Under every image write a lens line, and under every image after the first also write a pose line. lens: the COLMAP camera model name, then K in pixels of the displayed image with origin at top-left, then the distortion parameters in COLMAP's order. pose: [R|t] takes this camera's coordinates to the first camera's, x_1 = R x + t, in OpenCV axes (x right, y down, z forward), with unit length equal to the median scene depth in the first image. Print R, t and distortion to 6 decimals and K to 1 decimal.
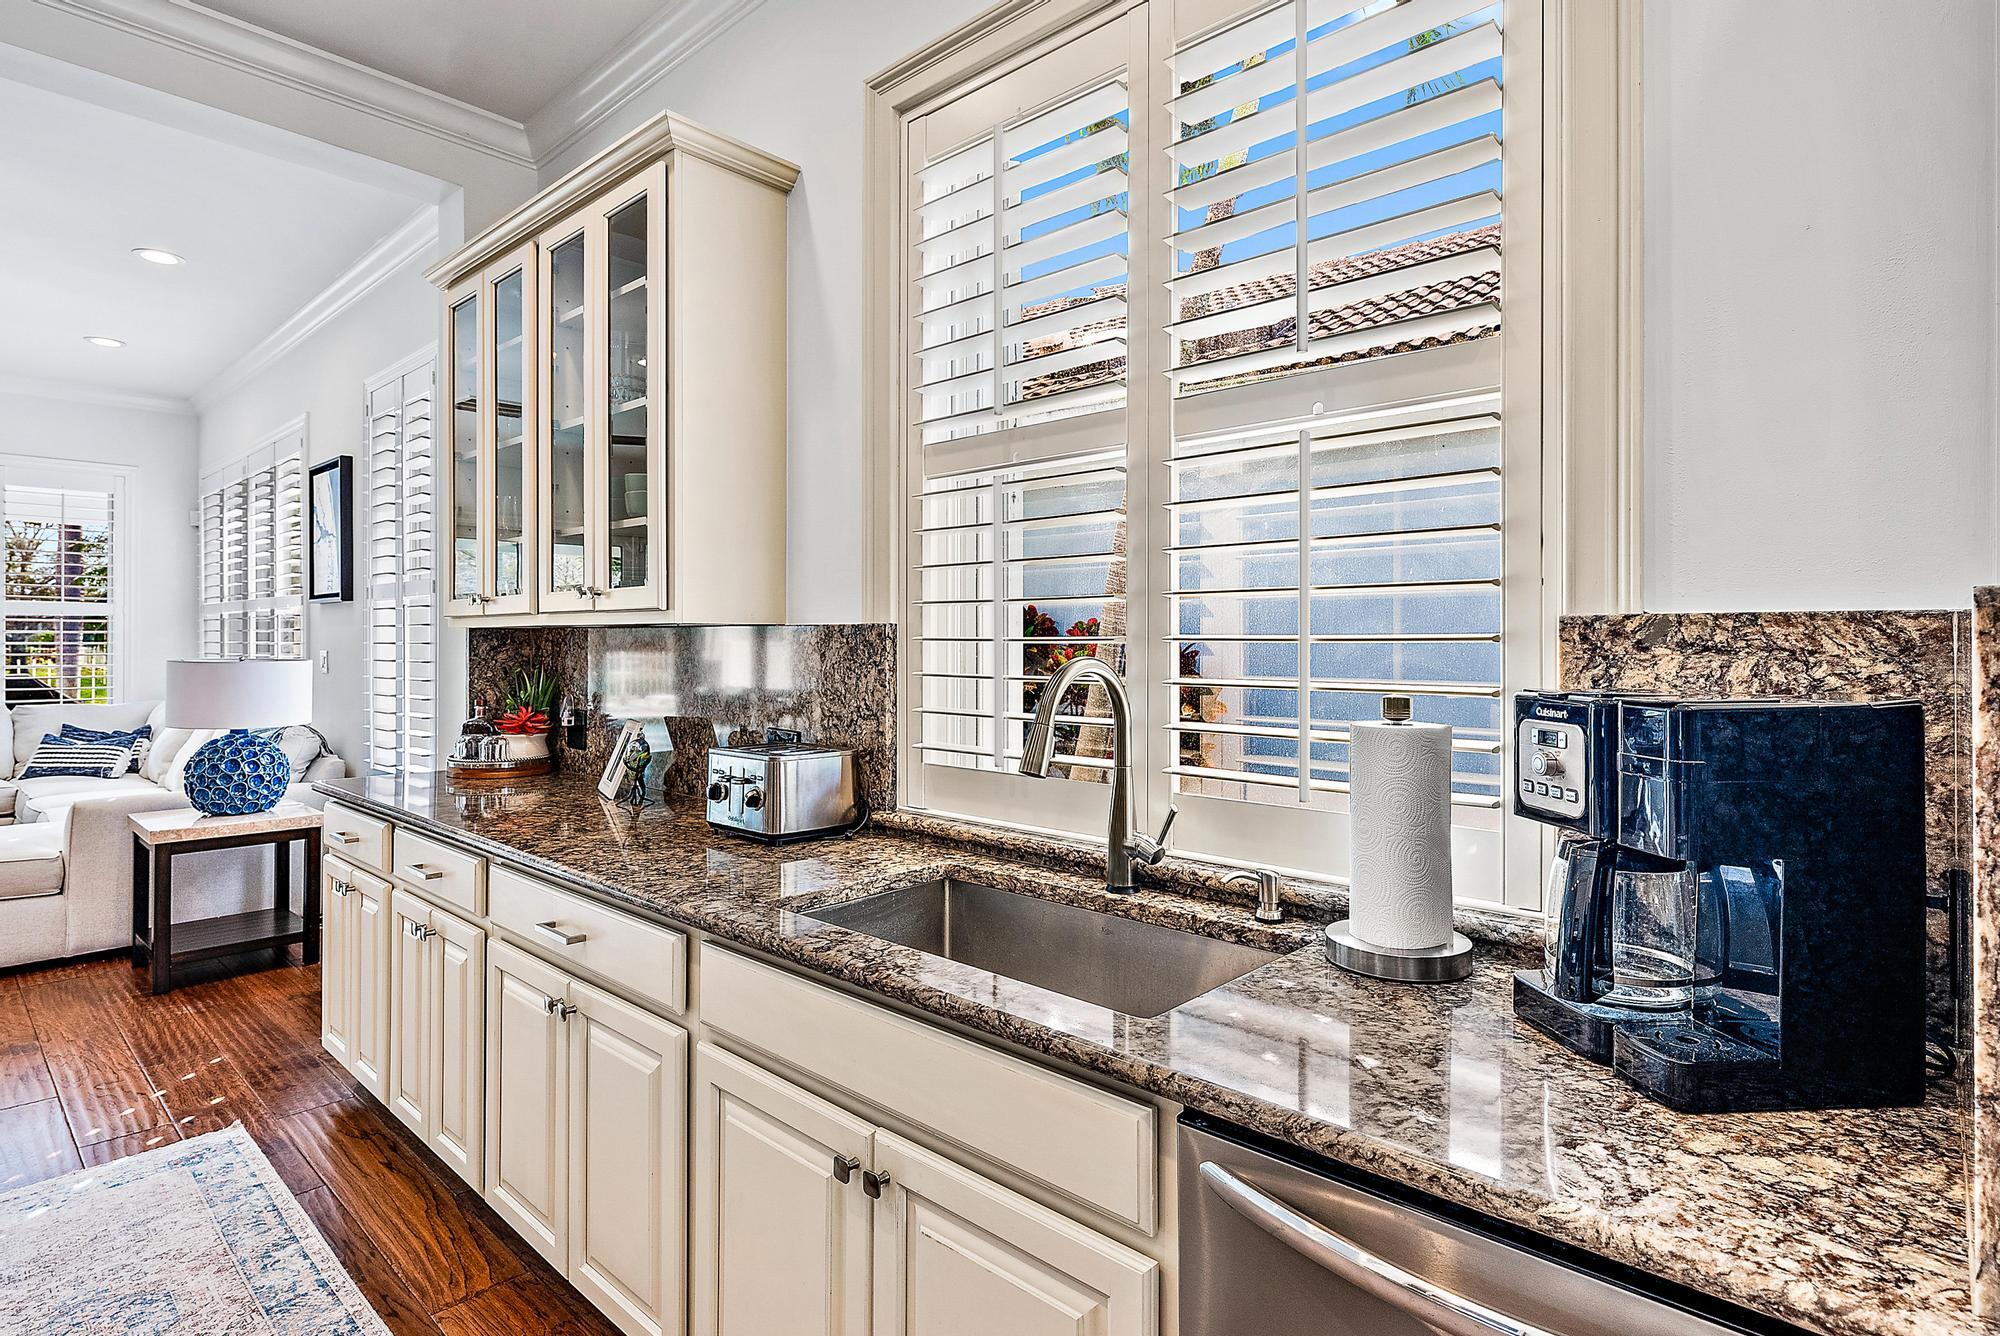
lens RADIAL K [[1005.0, 0, 996.1], [0, 1005.0, 649.2], [0, 0, 1]] dist [0.002768, 0.000834]
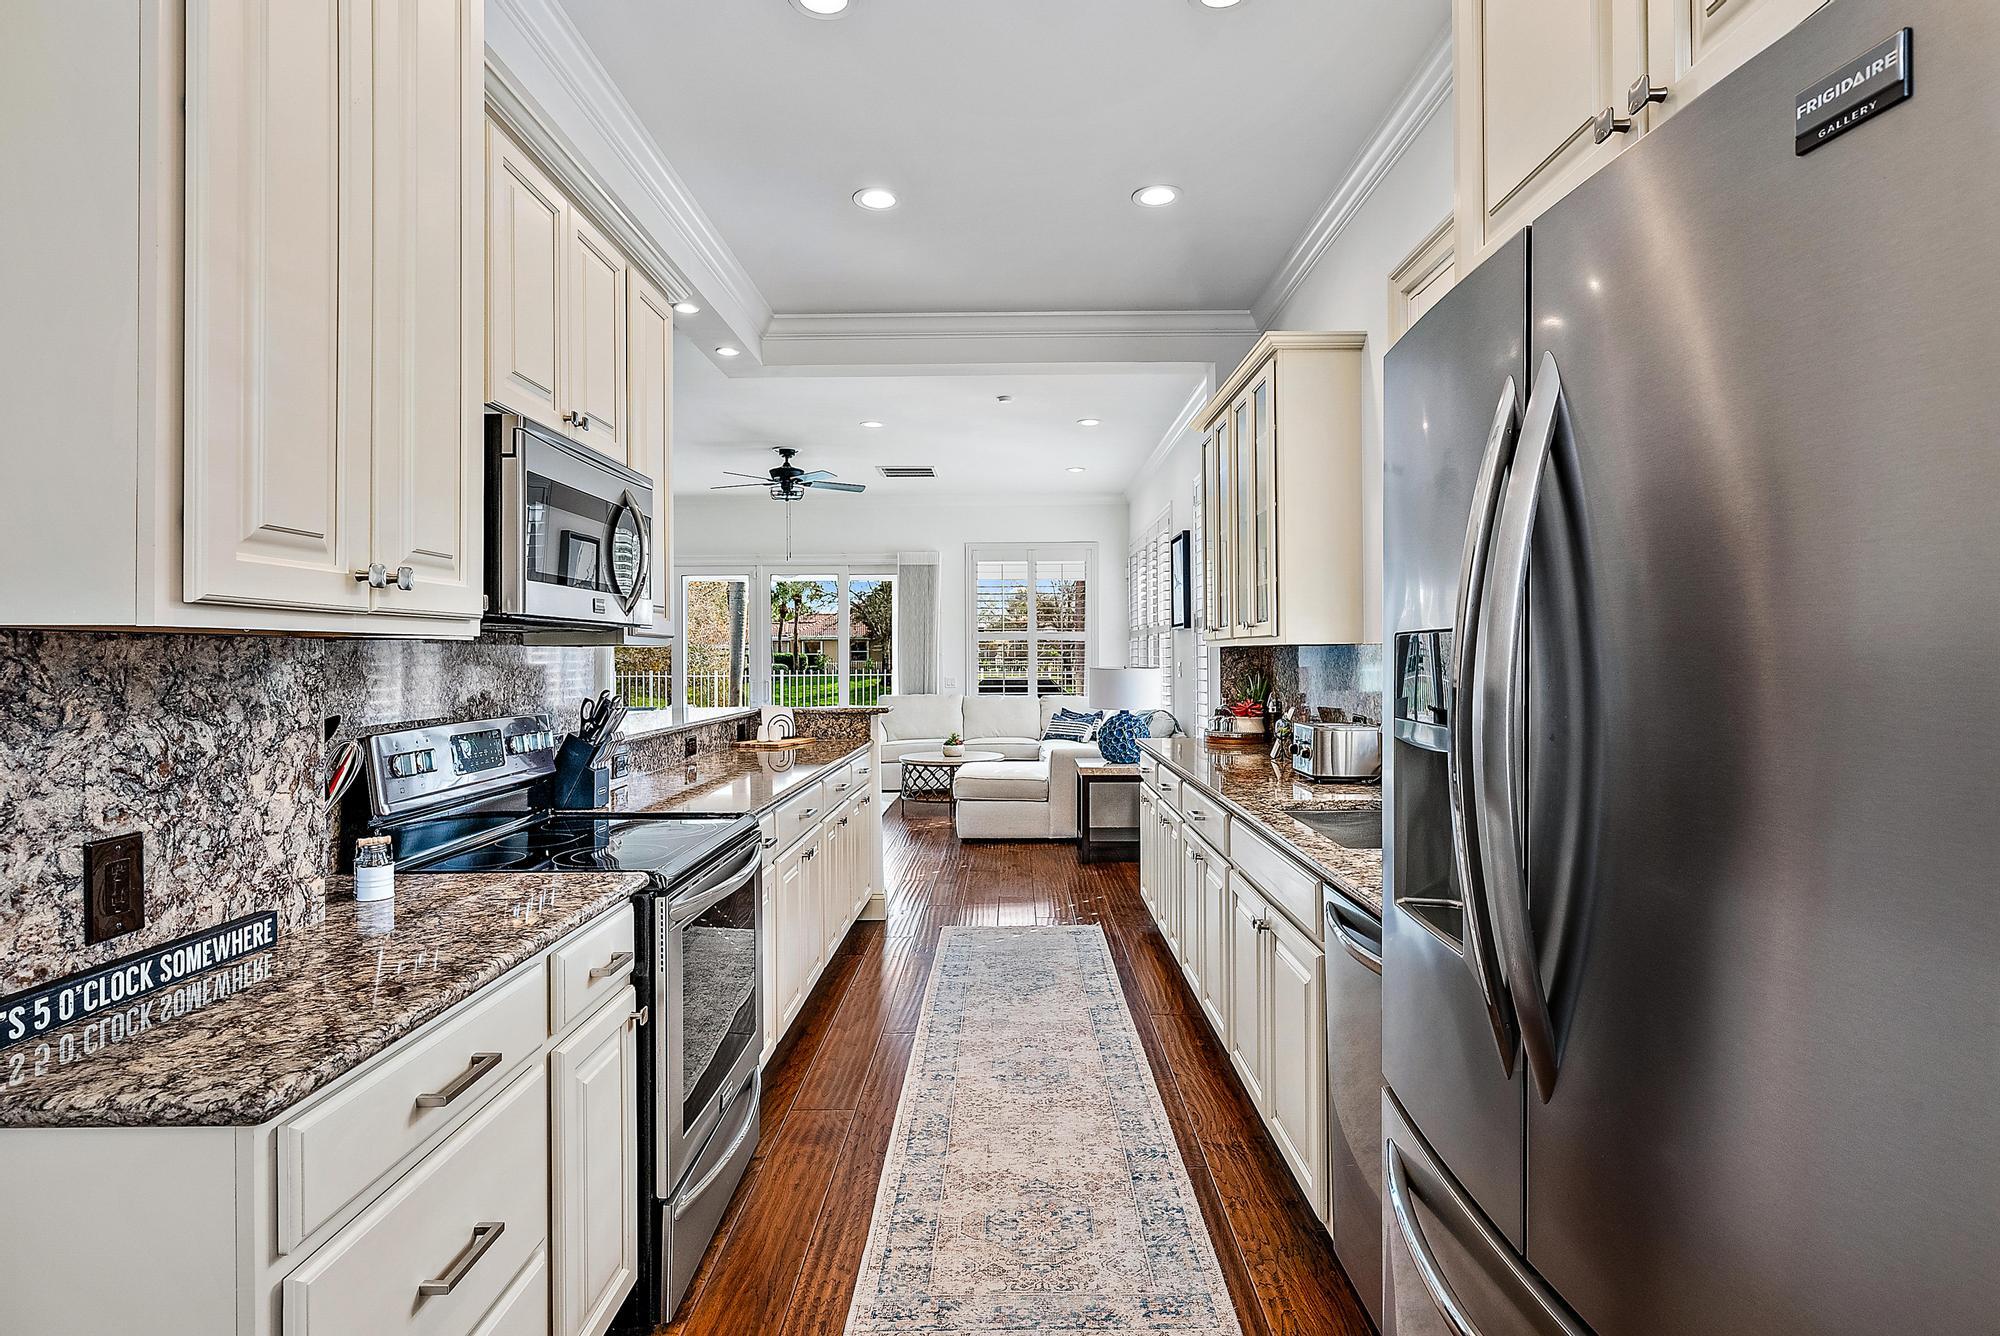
lens RADIAL K [[1005.0, 0, 989.2], [0, 1005.0, 659.0], [0, 0, 1]] dist [0.002768, 0.000834]
pose [[0.658946, -0.005680, -0.752168, 0.394304], [0.005805, 0.999980, -0.002465, -0.000713], [0.752168, -0.002741, 0.658966, -0.276701]]
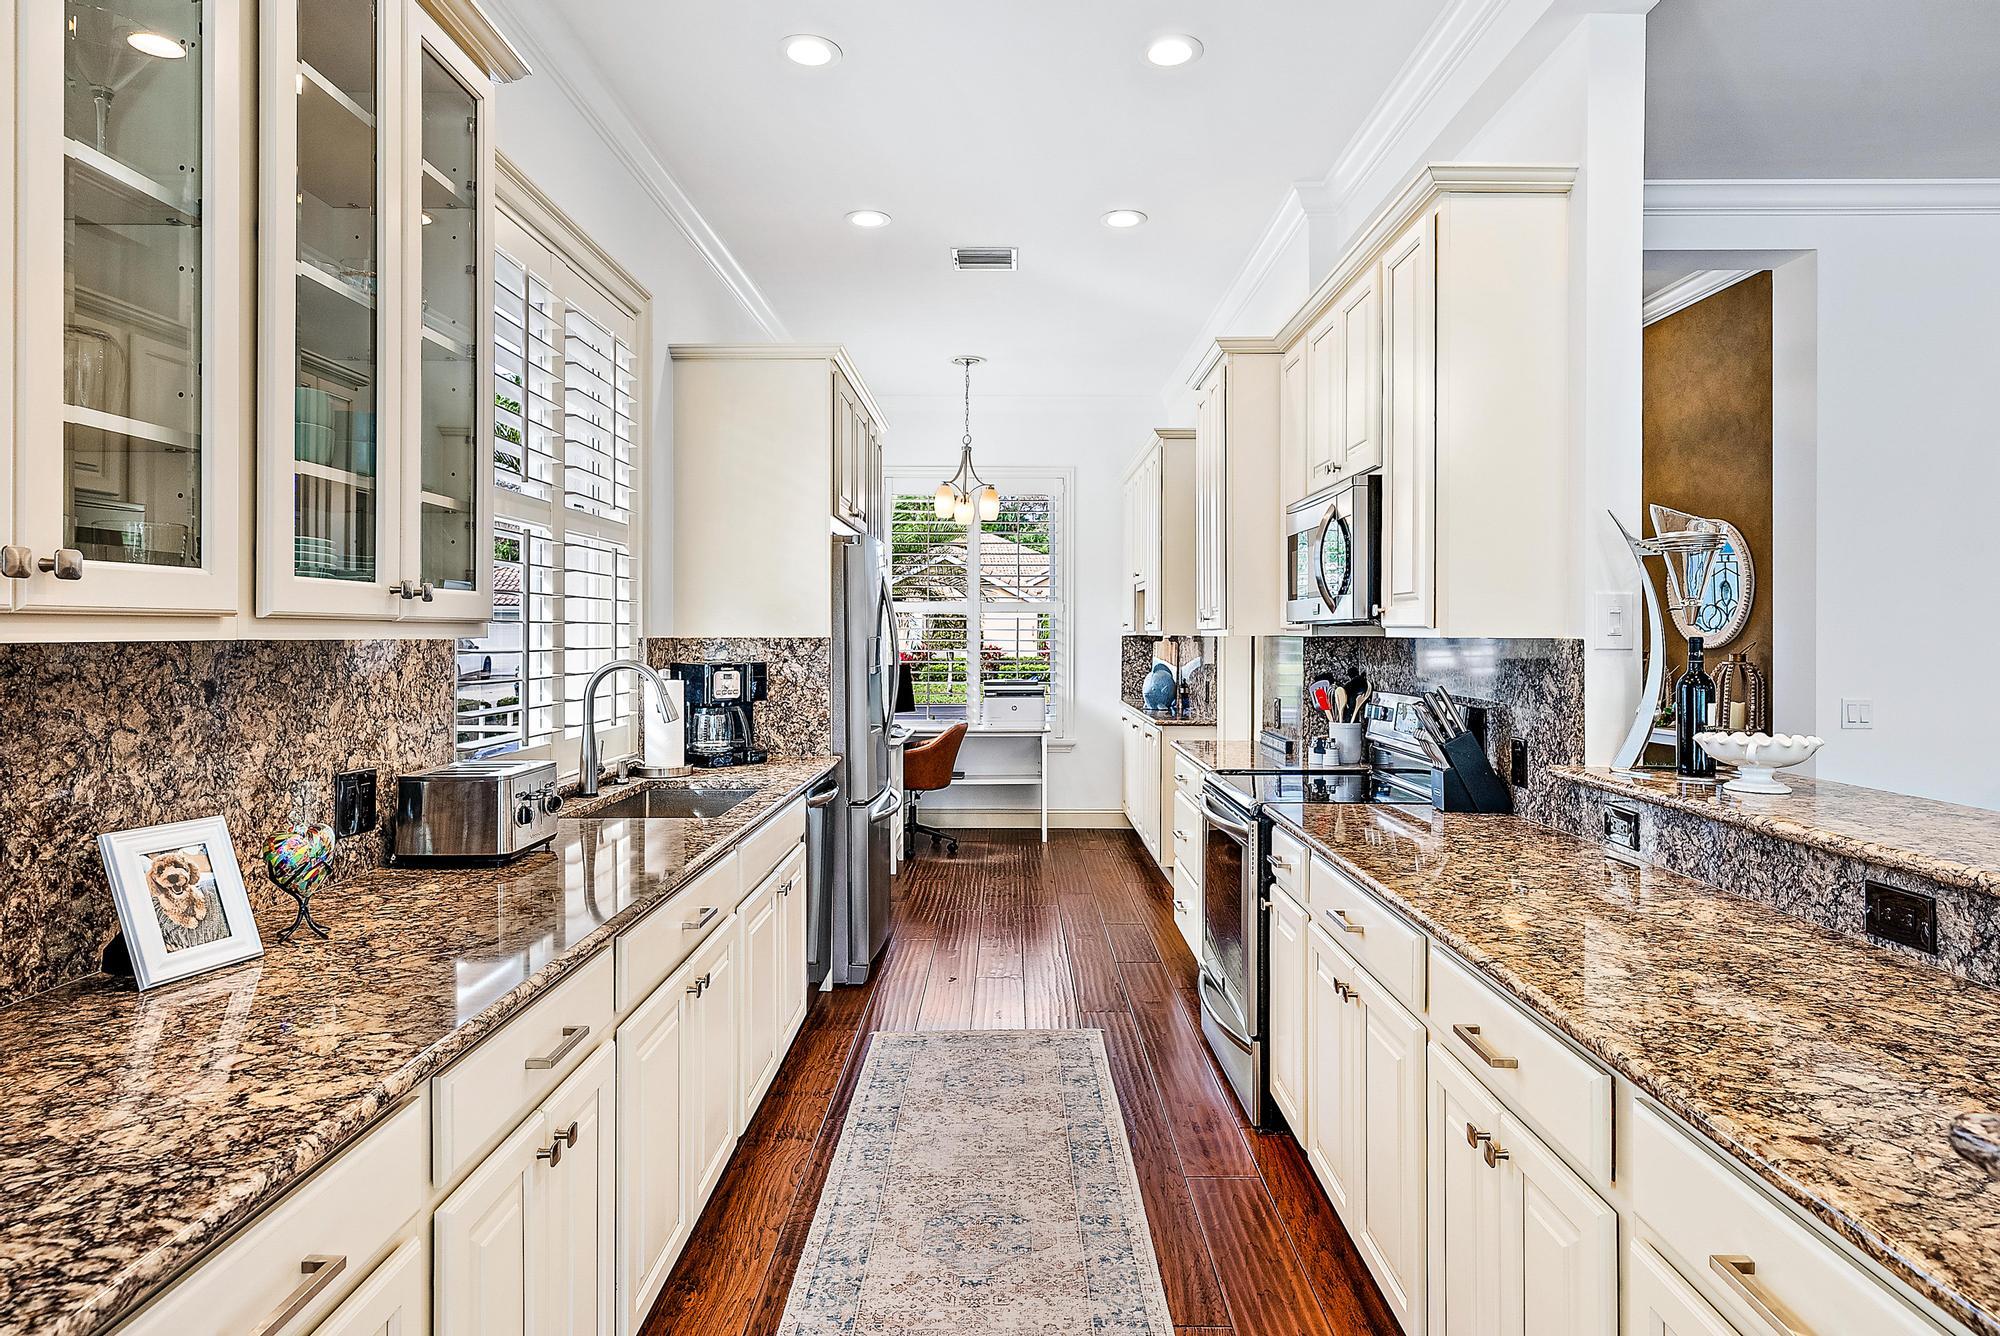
lens RADIAL K [[1118.4, 0, 1017.8], [0, 1118.4, 623.0], [0, 0, 1]] dist [0.009303, 0.001228]
pose [[-0.680213, 0.000790, 0.733014, -0.878823], [-0.001455, 0.999996, -0.002428, -0.025455], [-0.733013, -0.002718, -0.680209, 0.880626]]
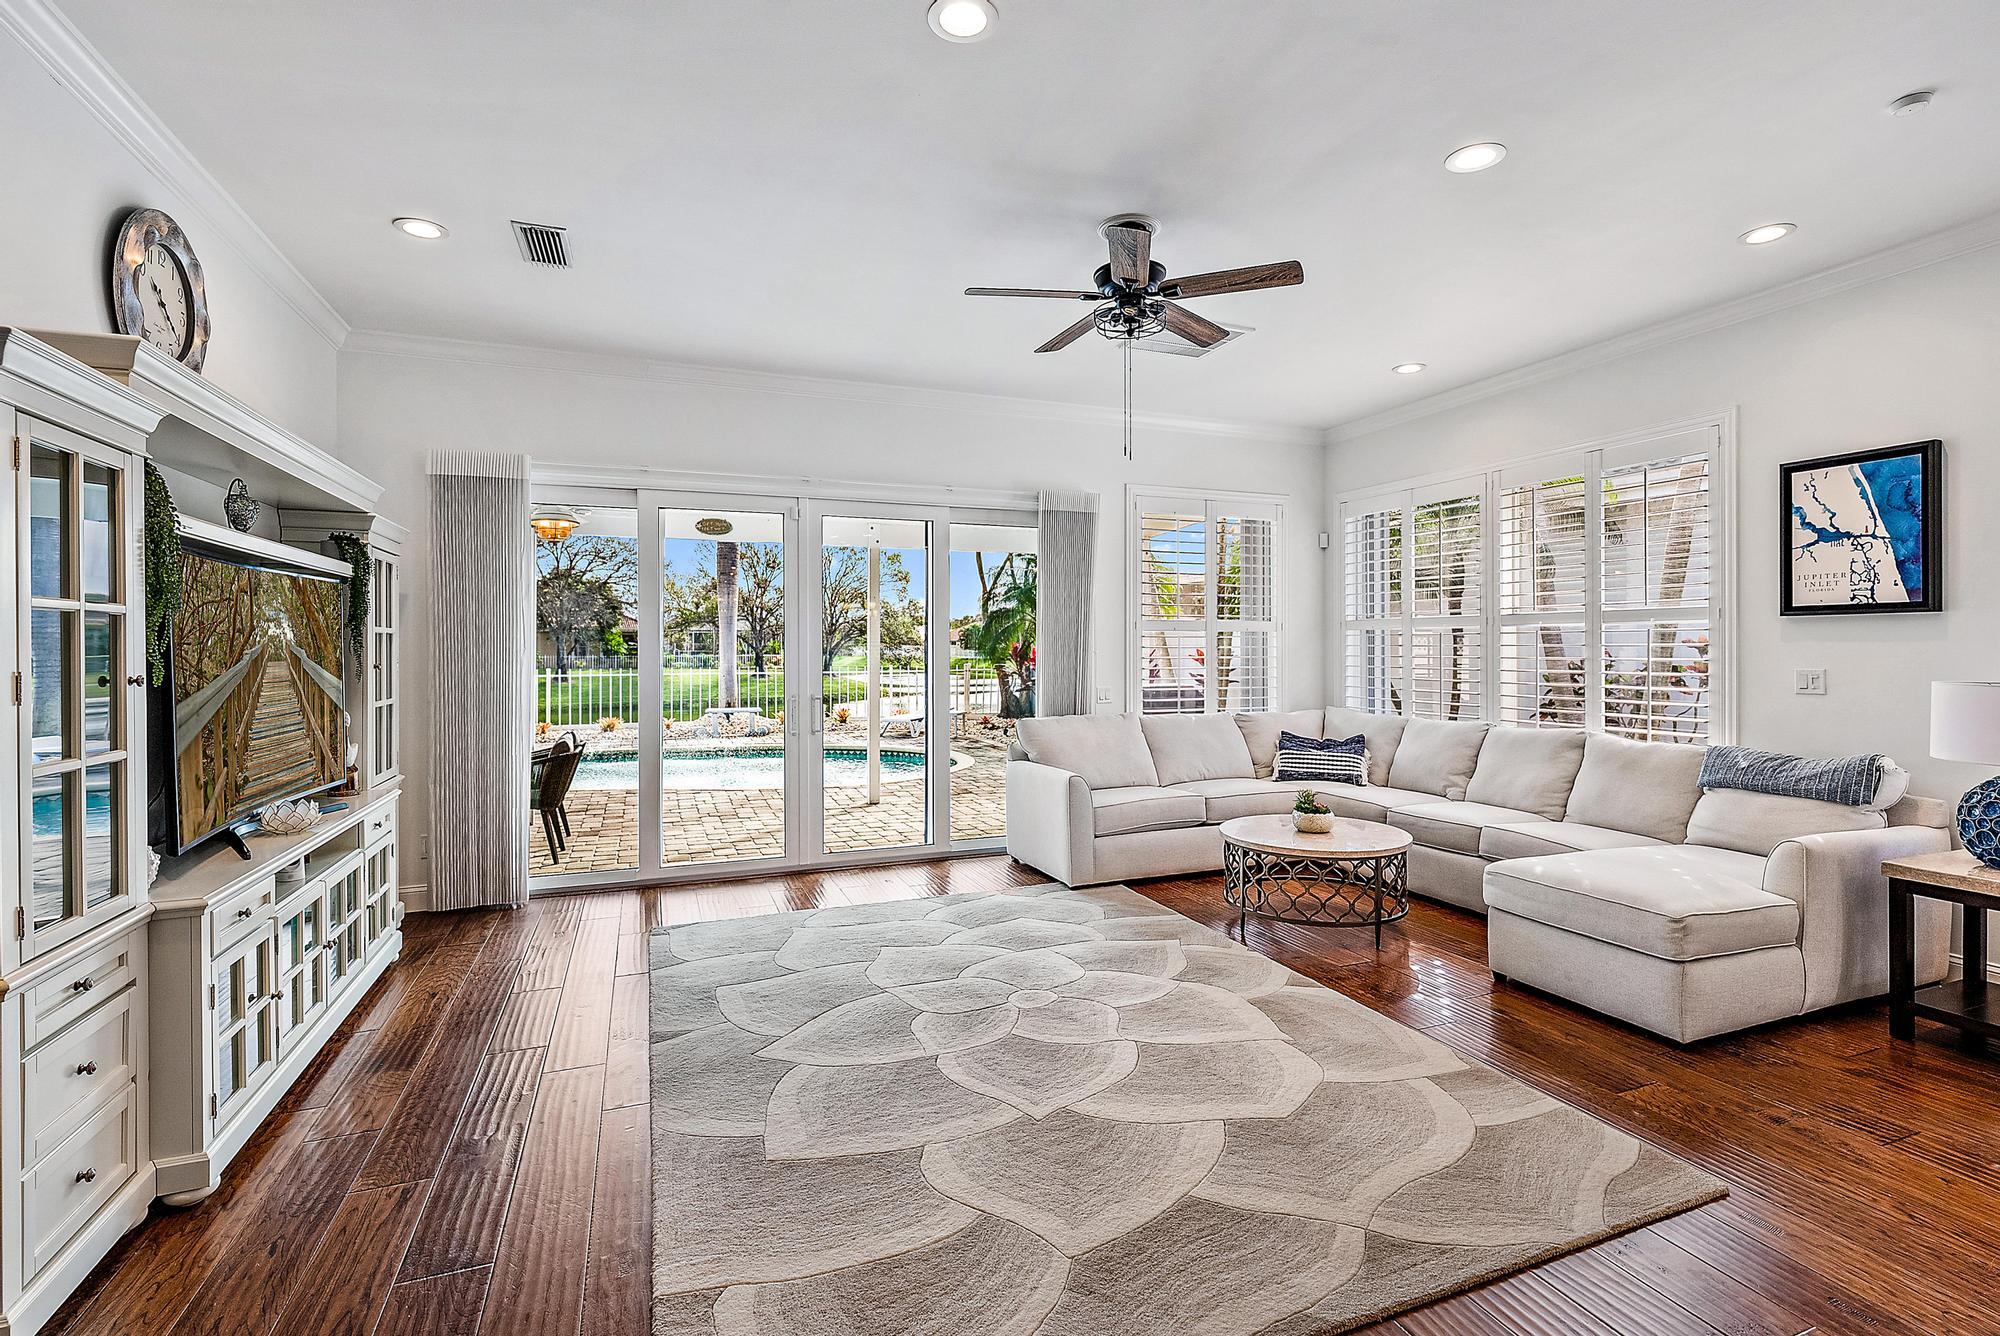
lens RADIAL K [[918.6, 0, 1005.7], [0, 918.6, 646.0], [0, 0, 1]] dist [0.003593, -0.001086]
pose [[0.895655, -0.008092, -0.444676, -1.452728], [0.005466, 0.999959, -0.007187, -0.025198], [0.444716, 0.004007, 0.895662, -0.056364]]
